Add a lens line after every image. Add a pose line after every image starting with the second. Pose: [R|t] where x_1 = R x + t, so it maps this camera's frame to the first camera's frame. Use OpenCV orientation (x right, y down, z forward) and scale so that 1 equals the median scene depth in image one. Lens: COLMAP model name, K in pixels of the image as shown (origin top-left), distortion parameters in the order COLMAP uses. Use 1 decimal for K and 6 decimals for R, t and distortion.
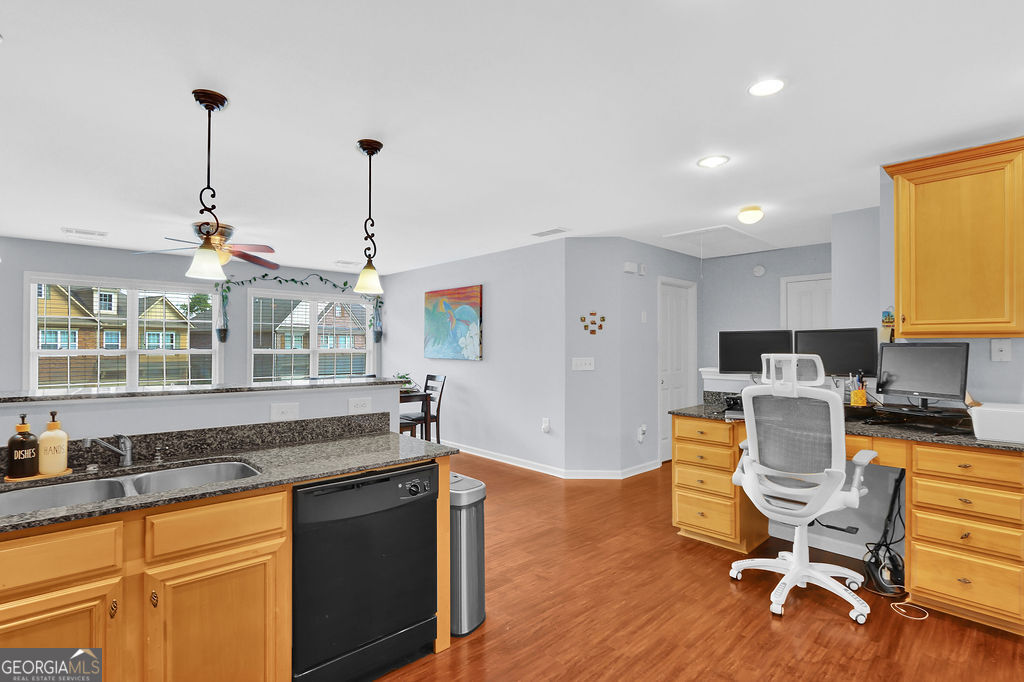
lens RADIAL K [[495.9, 0, 508.6], [0, 495.9, 336.8], [0, 0, 1]] dist [-0.011823, 0.001137]
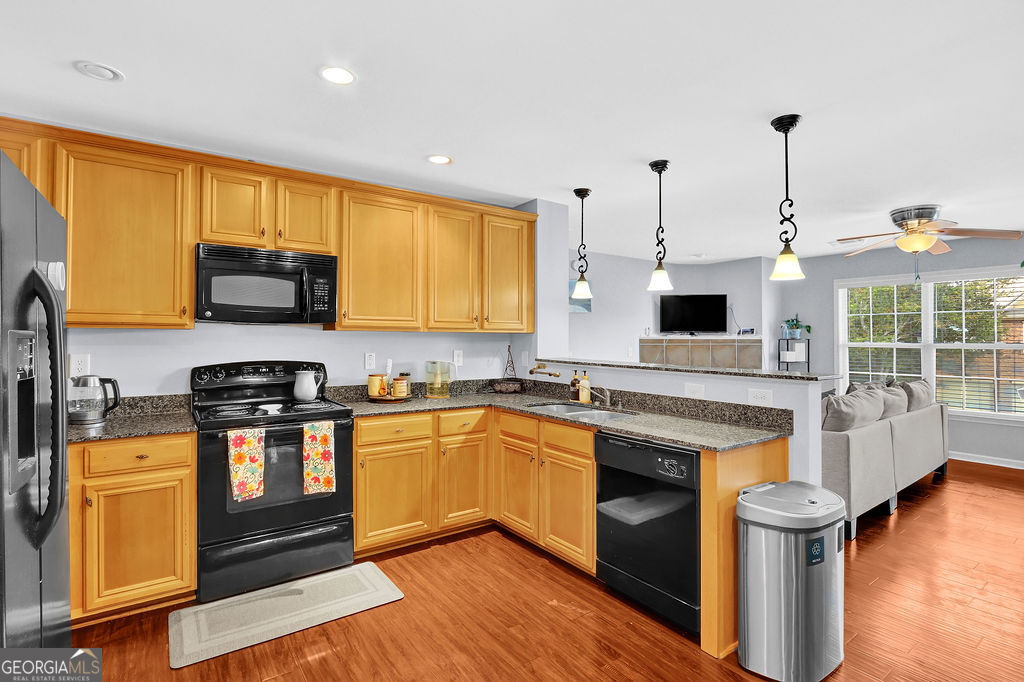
lens RADIAL K [[495.9, 0, 513.8], [0, 495.9, 337.1], [0, 0, 1]] dist [-0.011823, 0.001137]
pose [[-0.126339, -0.011111, -0.991925, 0.866918], [0.013424, 0.999827, -0.012909, 0.029377], [0.991896, -0.014947, -0.126168, 0.752087]]
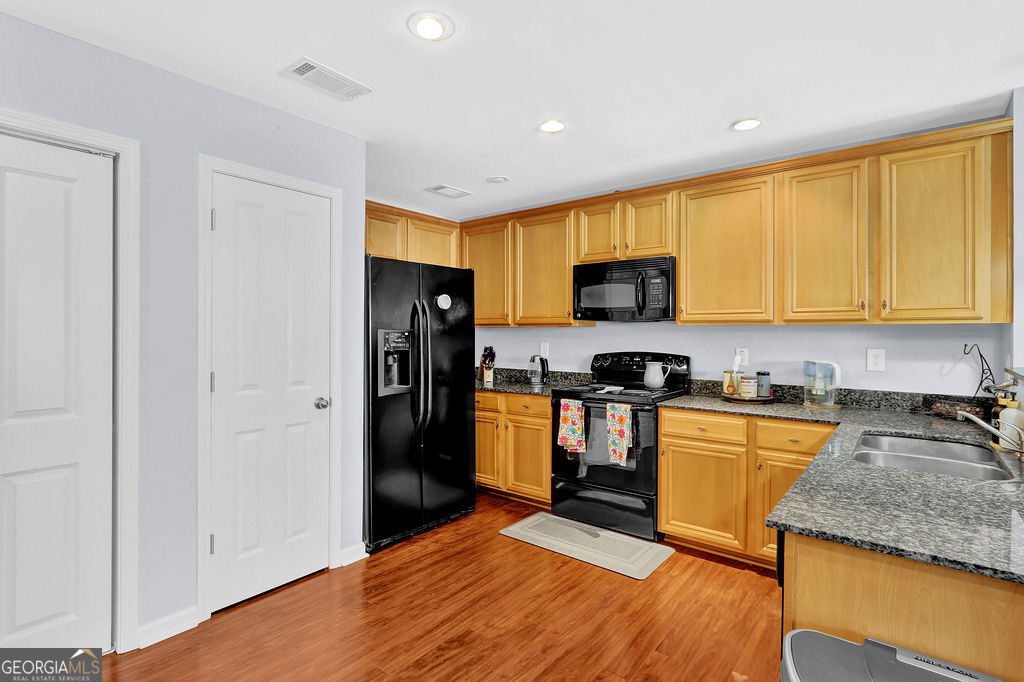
lens RADIAL K [[495.9, 0, 503.2], [0, 495.9, 344.1], [0, 0, 1]] dist [-0.011823, 0.001137]
pose [[-0.989279, -0.008568, -0.145787, 0.258553], [-0.009052, 0.999956, 0.002653, 0.042695], [0.145758, 0.003944, -0.989312, 1.488812]]
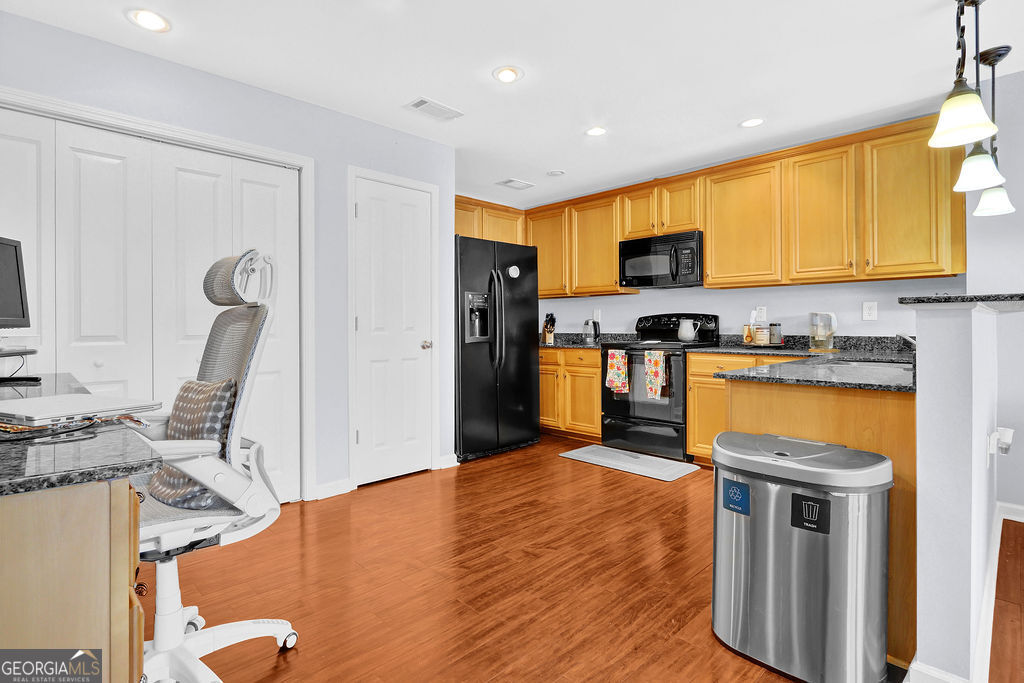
lens RADIAL K [[495.9, 0, 517.7], [0, 495.9, 345.2], [0, 0, 1]] dist [-0.011823, 0.001137]
pose [[-0.998730, 0.001522, -0.050369, 0.298501], [0.000401, 0.999752, 0.022254, 0.156575], [0.050390, 0.022205, -0.998483, 1.875267]]
